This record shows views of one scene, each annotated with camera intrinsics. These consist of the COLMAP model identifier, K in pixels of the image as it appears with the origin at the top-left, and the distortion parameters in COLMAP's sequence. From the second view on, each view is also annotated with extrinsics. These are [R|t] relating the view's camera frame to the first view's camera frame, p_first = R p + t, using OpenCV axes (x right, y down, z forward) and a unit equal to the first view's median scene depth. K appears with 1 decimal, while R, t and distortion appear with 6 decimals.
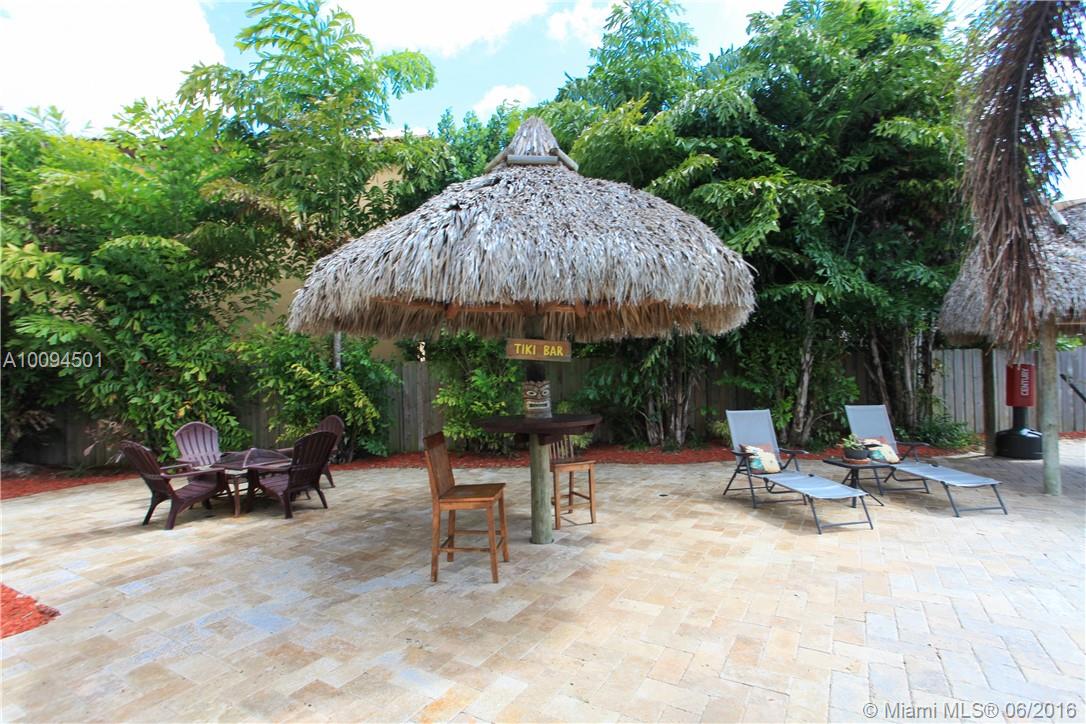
lens RADIAL K [[520.6, 0, 550.4], [0, 520.6, 371.6], [0, 0, 1]] dist [-0.044623, 0.030041]
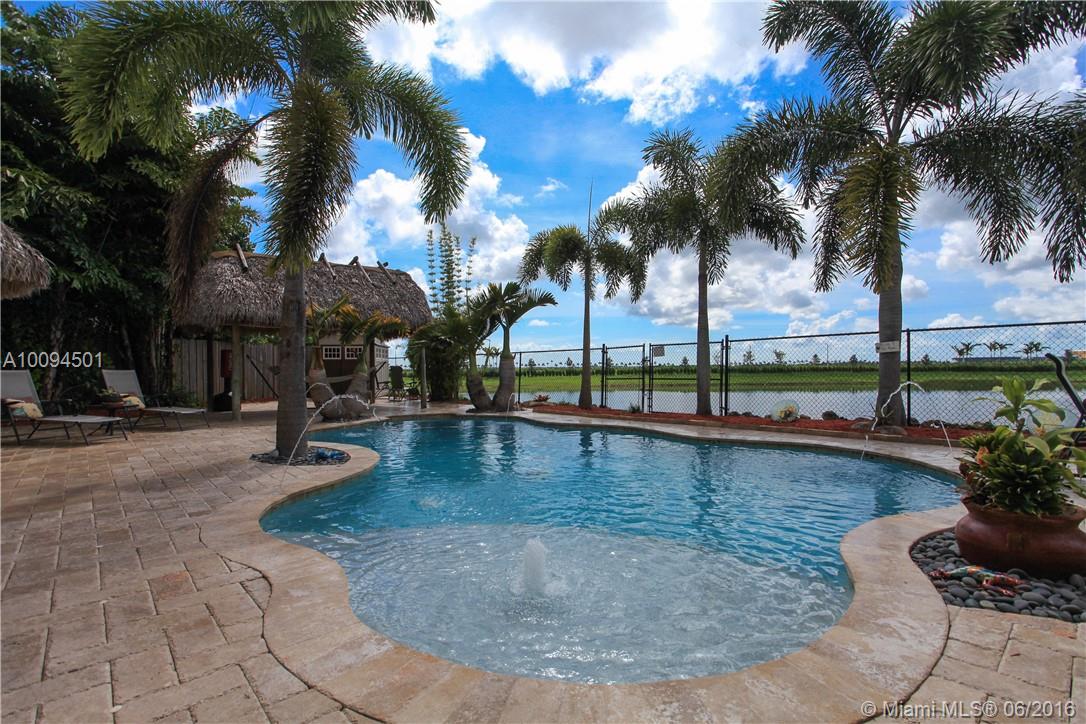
lens RADIAL K [[520.6, 0, 550.4], [0, 520.6, 371.6], [0, 0, 1]] dist [-0.044623, 0.030041]
pose [[0.302409, 0.011637, 0.953107, -0.246125], [-0.010368, 0.999906, -0.008918, 0.052988], [-0.953122, -0.007185, 0.302501, -0.369276]]
